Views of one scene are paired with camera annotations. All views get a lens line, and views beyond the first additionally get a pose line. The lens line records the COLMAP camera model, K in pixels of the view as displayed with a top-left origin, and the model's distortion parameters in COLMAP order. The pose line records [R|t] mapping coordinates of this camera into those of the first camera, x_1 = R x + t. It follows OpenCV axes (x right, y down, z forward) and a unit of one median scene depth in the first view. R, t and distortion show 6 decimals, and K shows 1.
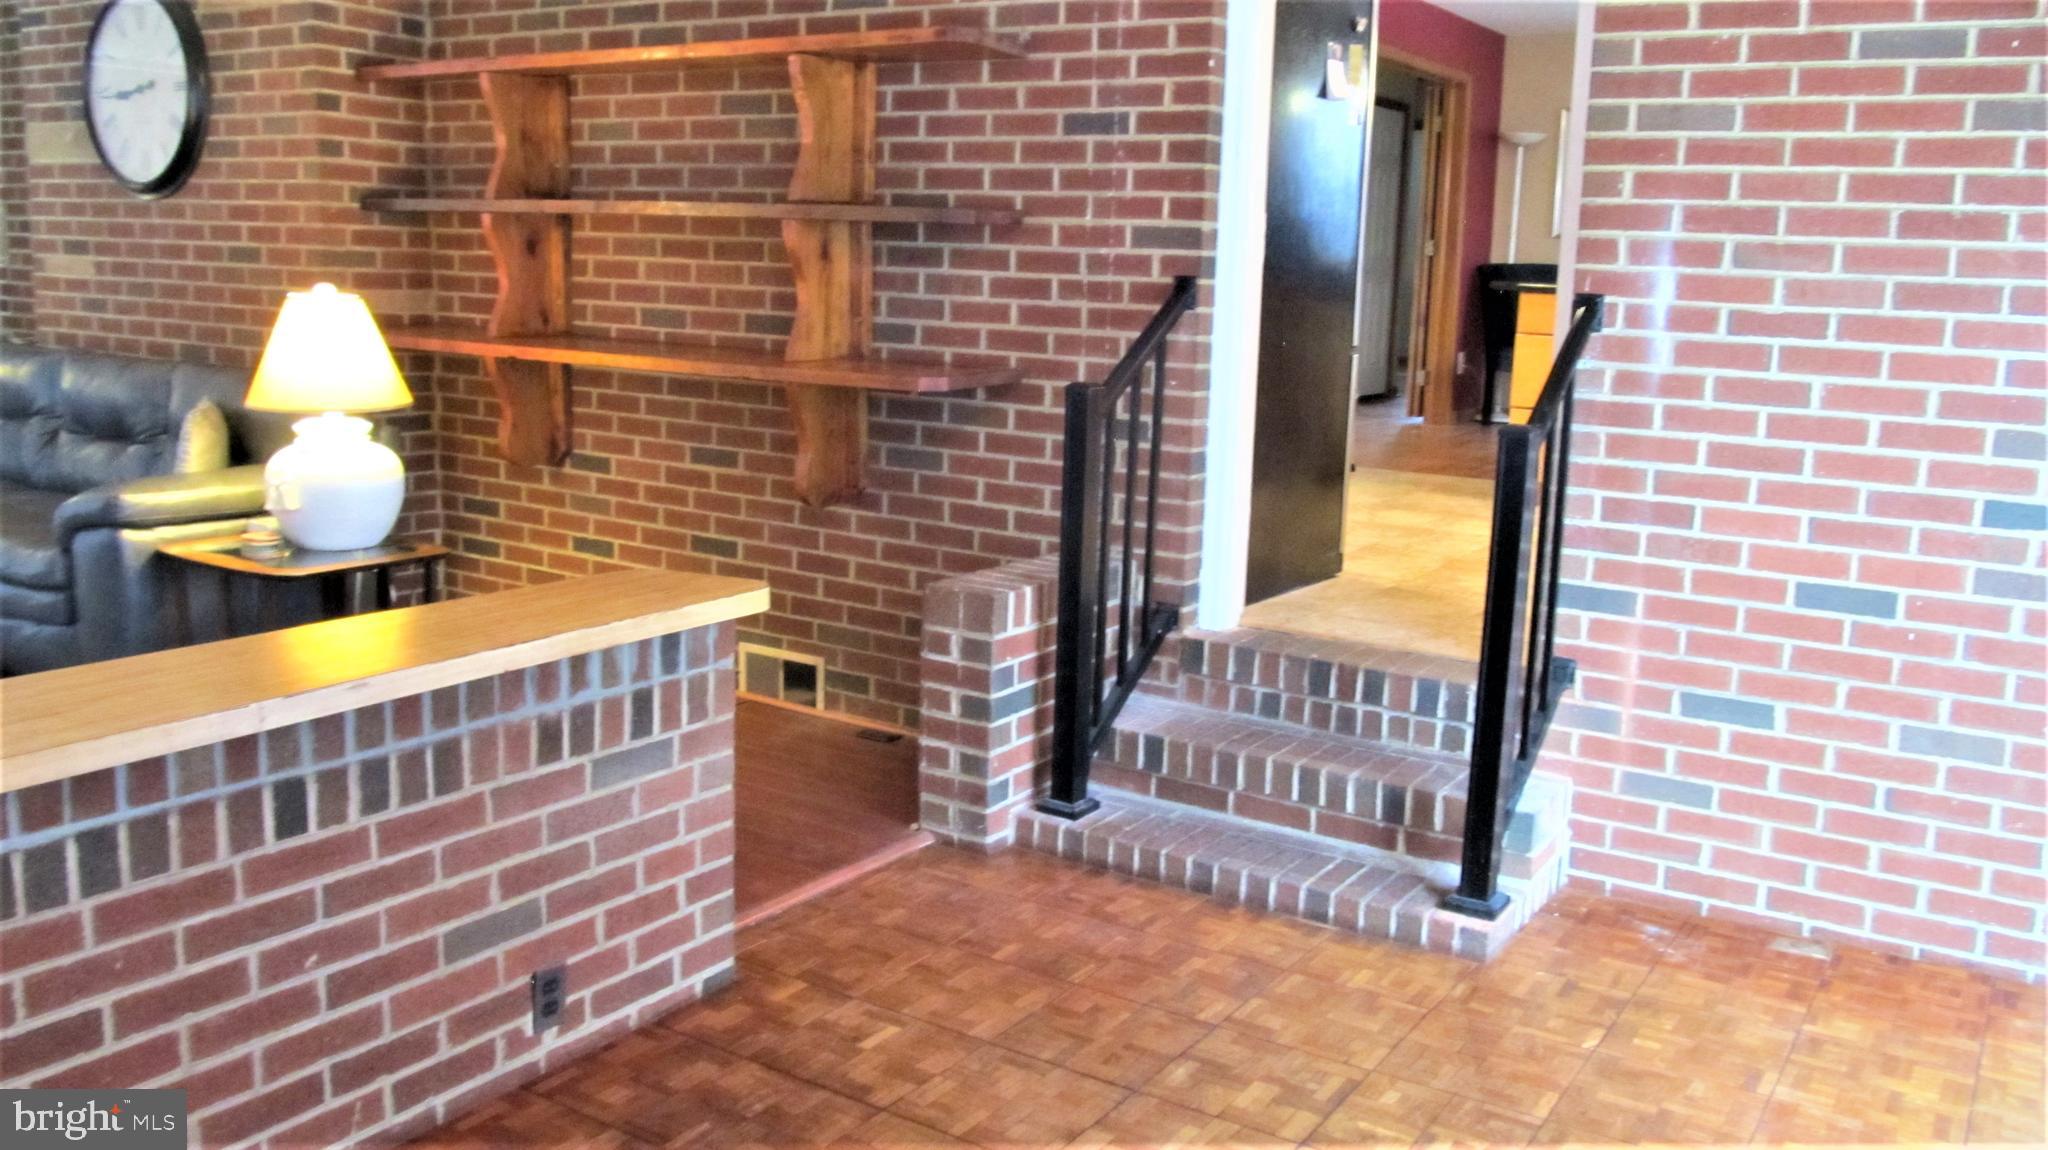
lens RADIAL K [[1690.5, 0, 1024.0], [0, 1690.5, 575.0], [0, 0, 1]] dist [-0.007381, -0.070522]
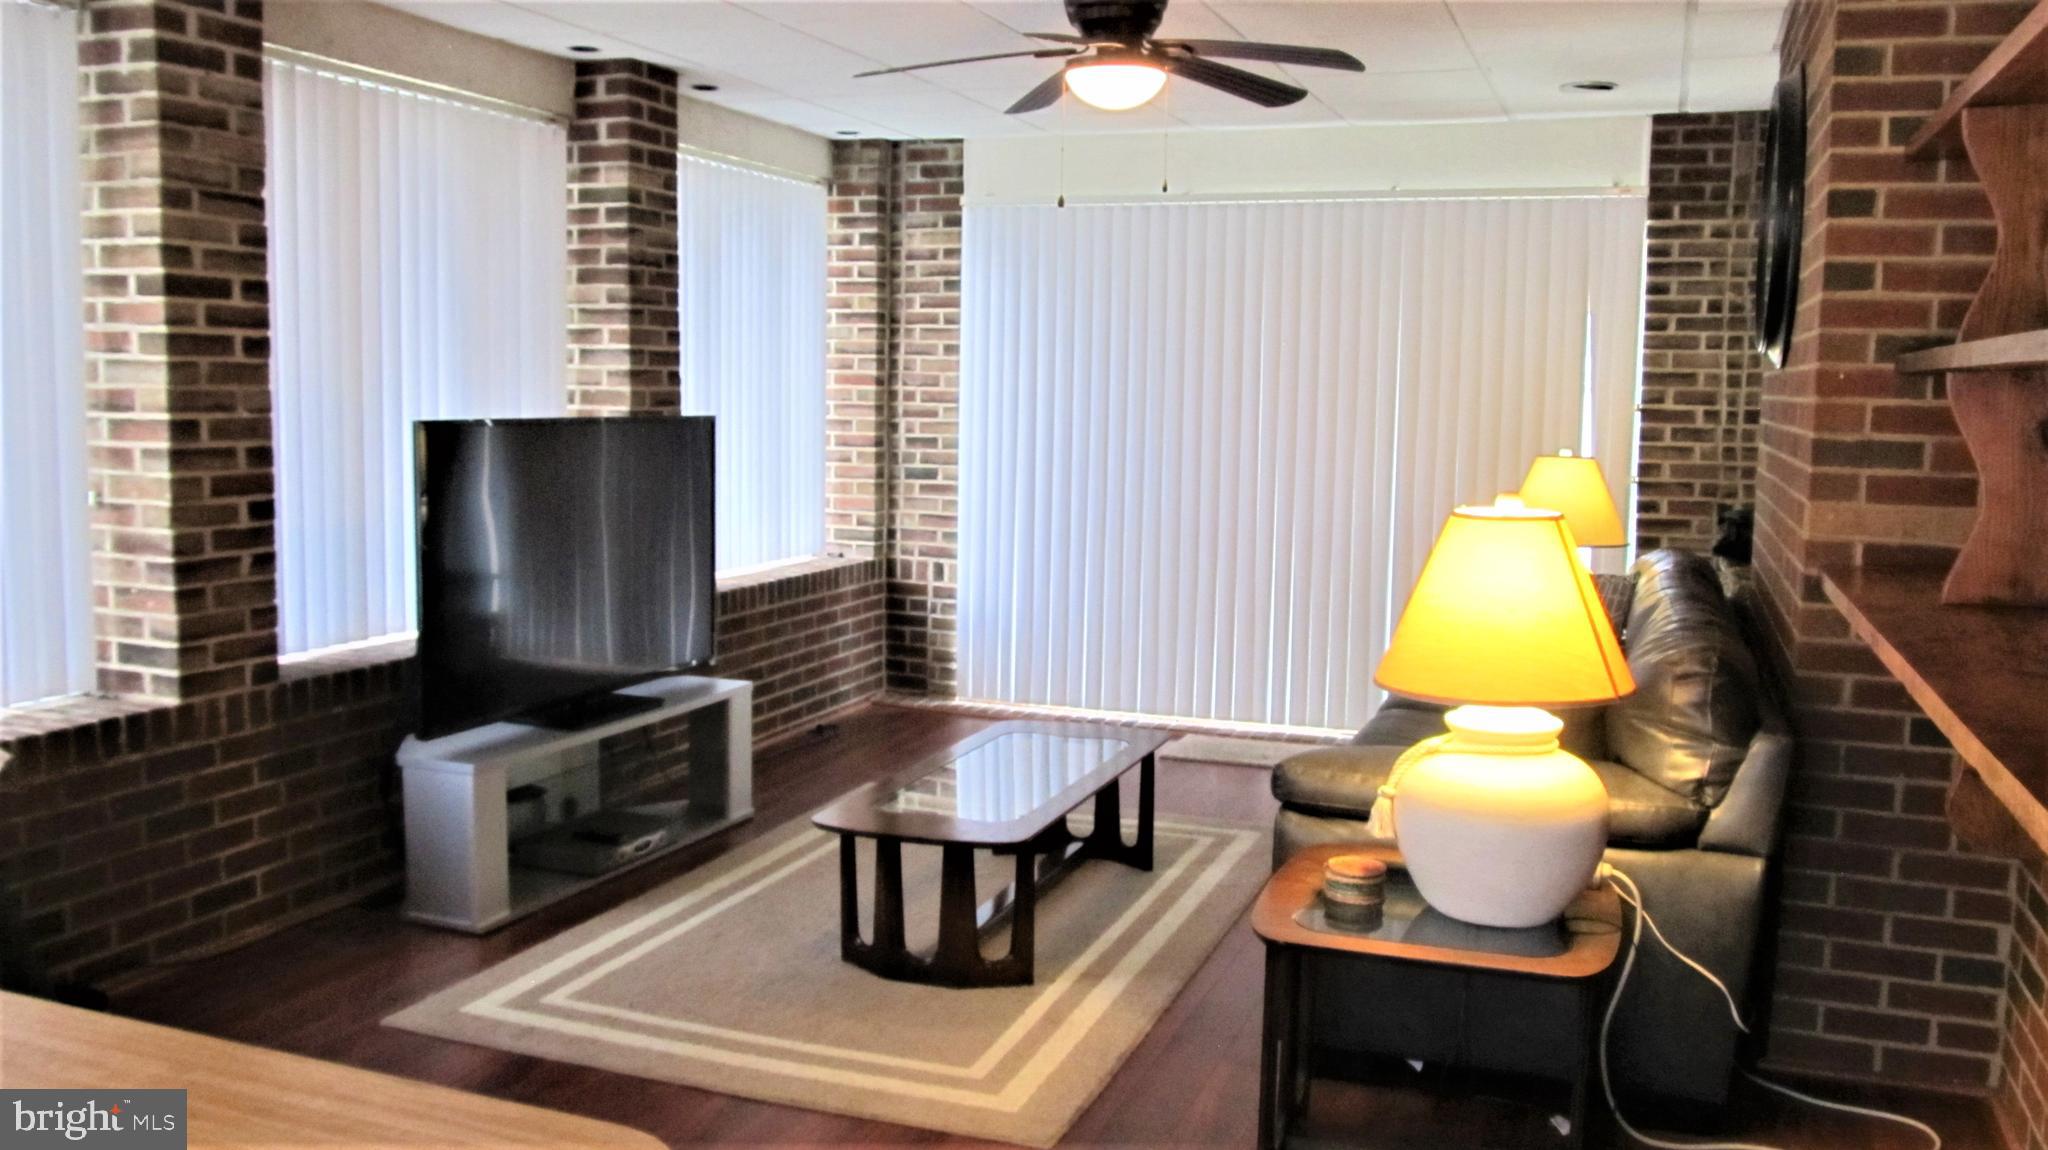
lens RADIAL K [[1697.8, 0, 1024.0], [0, 1697.8, 575.0], [0, 0, 1]] dist [-0.012886, -0.064428]
pose [[0.216798, 0.071953, -0.973561, 0.129579], [-0.183007, 0.982595, 0.031868, -0.106890], [0.958909, 0.171259, 0.226193, 0.570546]]
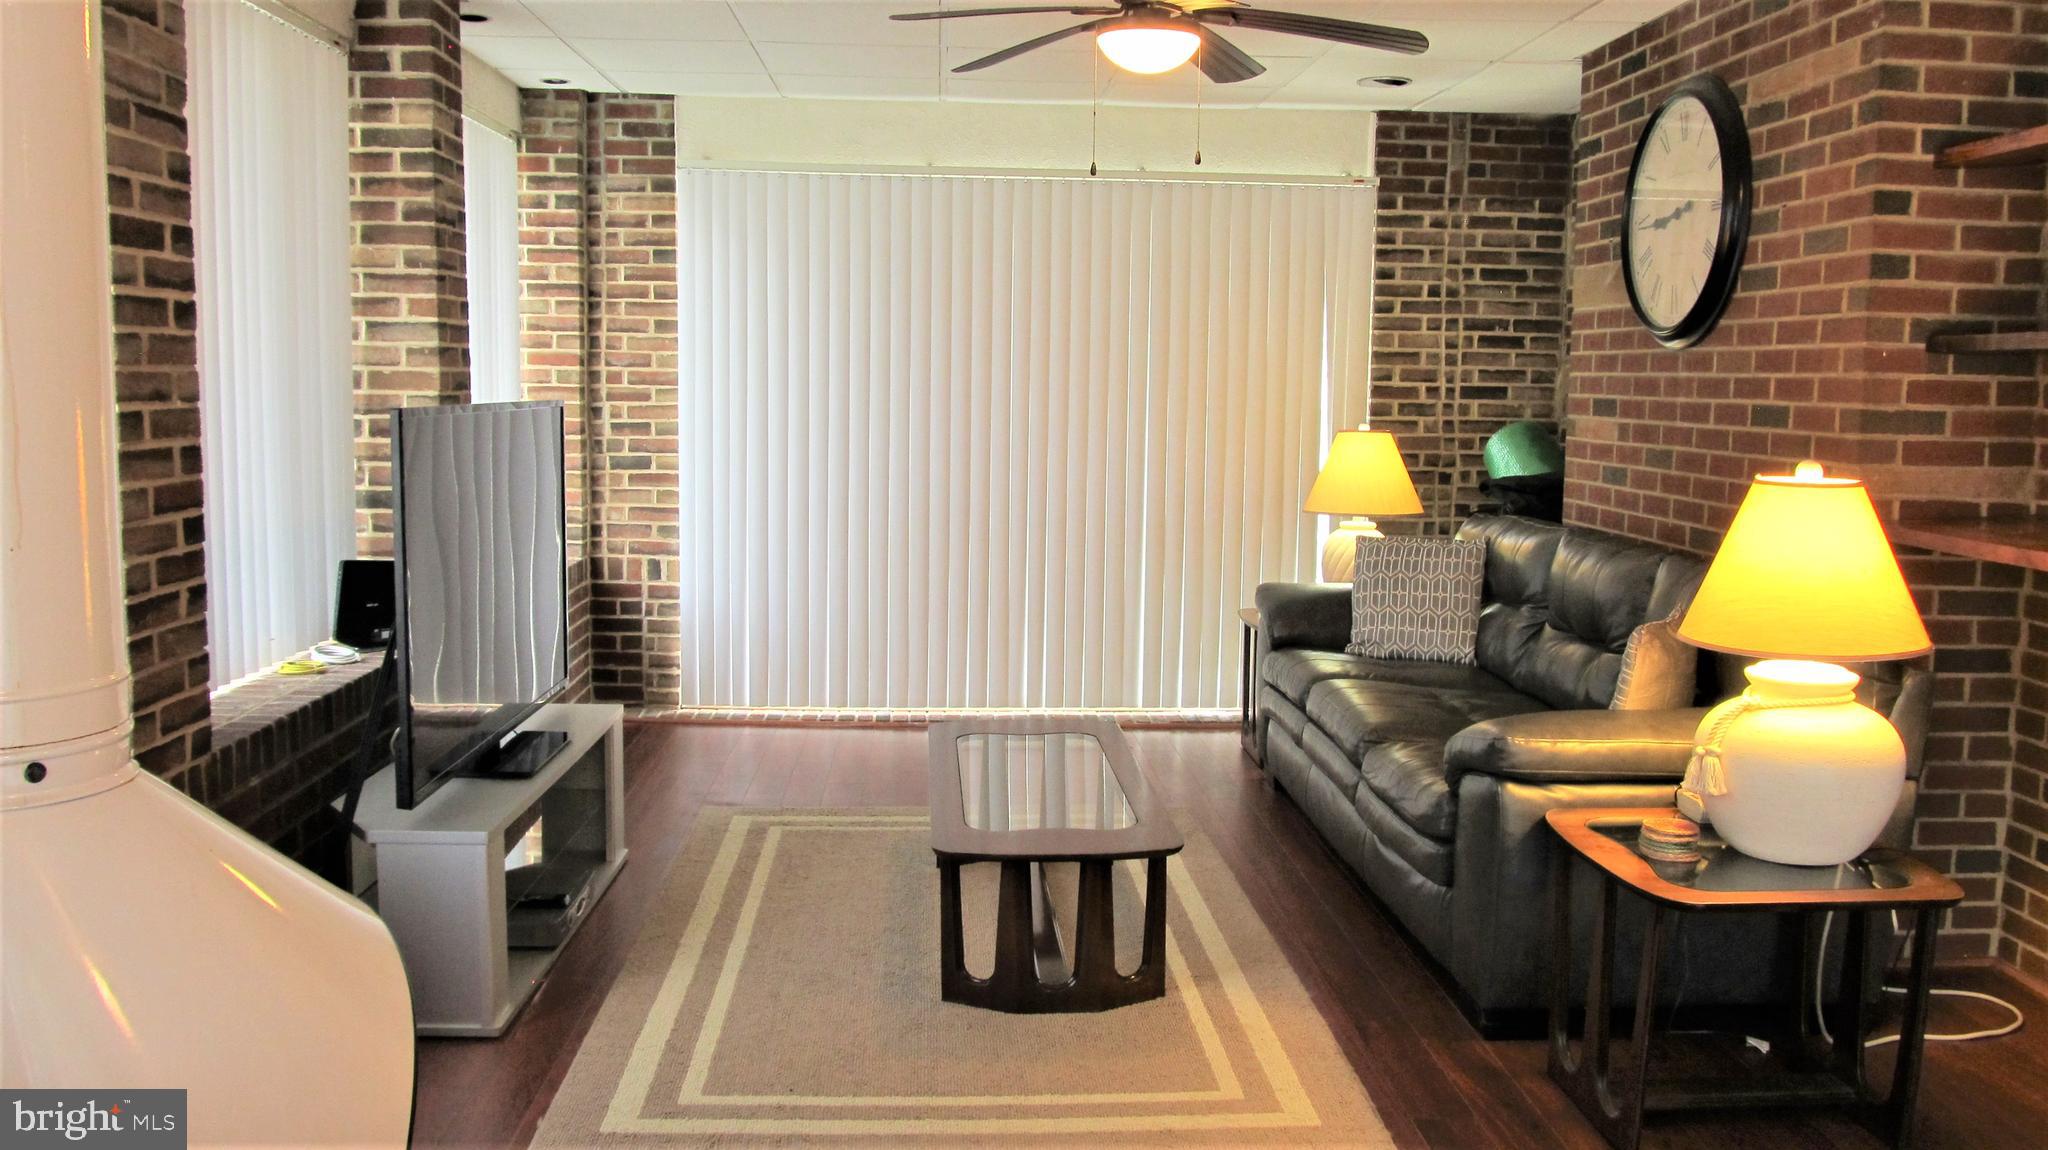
lens RADIAL K [[1690.5, 0, 1024.0], [0, 1690.5, 575.0], [0, 0, 1]] dist [-0.007381, -0.070522]
pose [[0.589094, 0.061766, -0.805700, -0.050265], [-0.134860, 0.990605, -0.022663, -0.059242], [0.796731, 0.122007, 0.591890, 0.301734]]
